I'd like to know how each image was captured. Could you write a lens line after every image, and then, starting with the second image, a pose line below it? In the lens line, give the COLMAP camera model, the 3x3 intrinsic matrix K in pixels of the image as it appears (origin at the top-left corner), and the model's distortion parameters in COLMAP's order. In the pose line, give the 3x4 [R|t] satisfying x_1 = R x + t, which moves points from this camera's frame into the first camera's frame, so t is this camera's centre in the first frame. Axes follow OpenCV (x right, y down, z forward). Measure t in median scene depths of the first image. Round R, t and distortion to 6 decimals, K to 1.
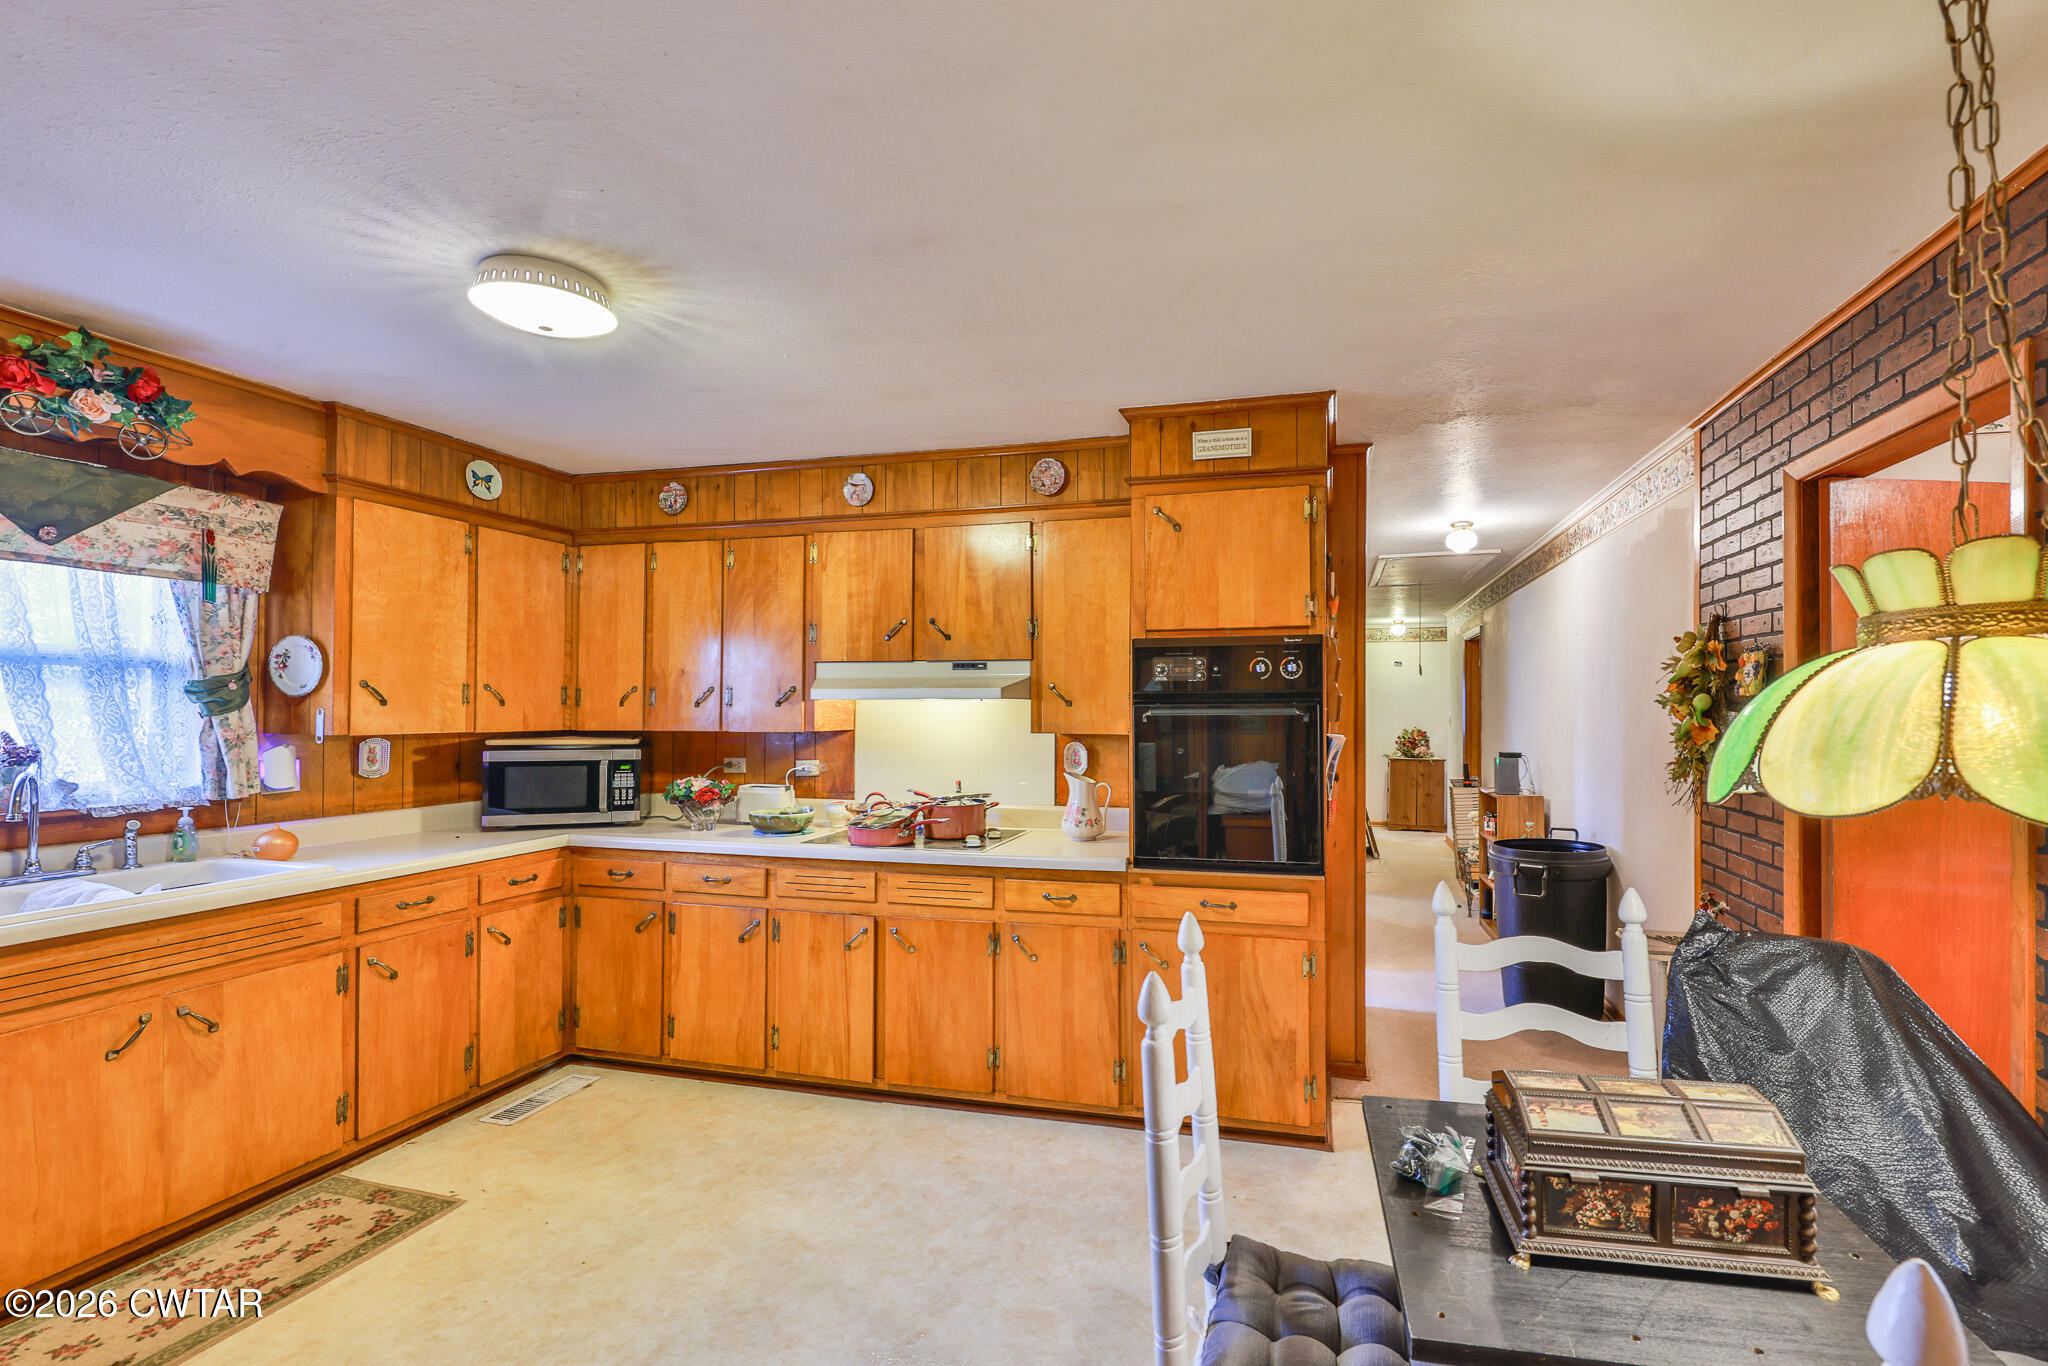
lens RADIAL K [[854.6, 0, 1130.0], [0, 854.6, 707.3], [0, 0, 1]] dist [-0.000629, -0.000242]
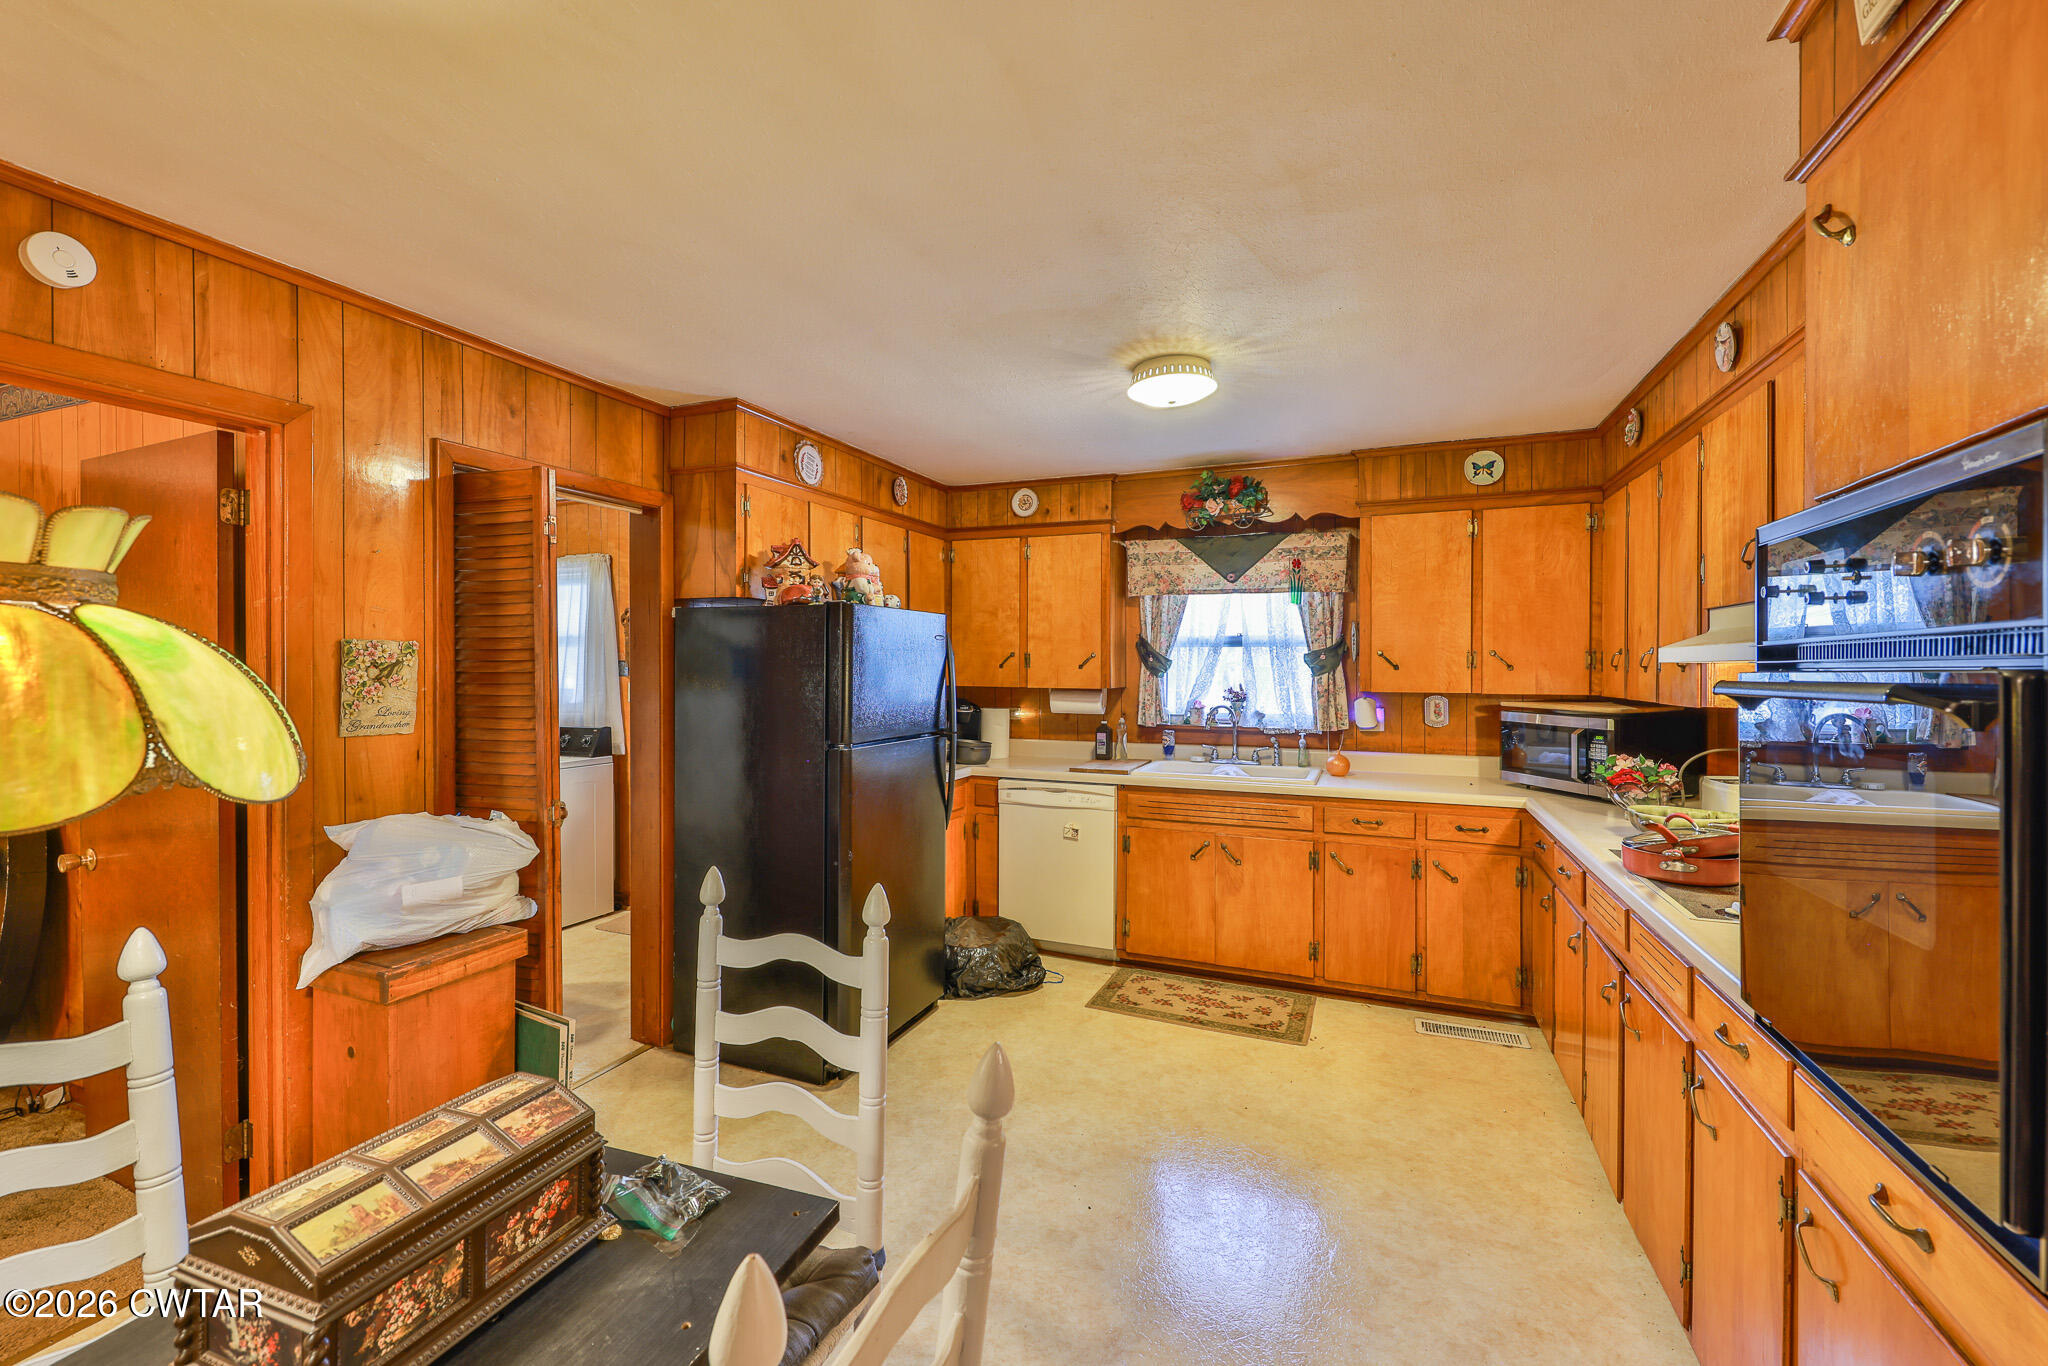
lens RADIAL K [[863.5, 0, 1031.6], [0, 863.5, 675.8], [0, 0, 1]] dist [0.000010, -0.000135]
pose [[-0.155563, 0.007989, -0.987794, 0.519961], [-0.002613, 0.999960, 0.008498, -0.002568], [0.987822, 0.003903, -0.155536, 0.679882]]
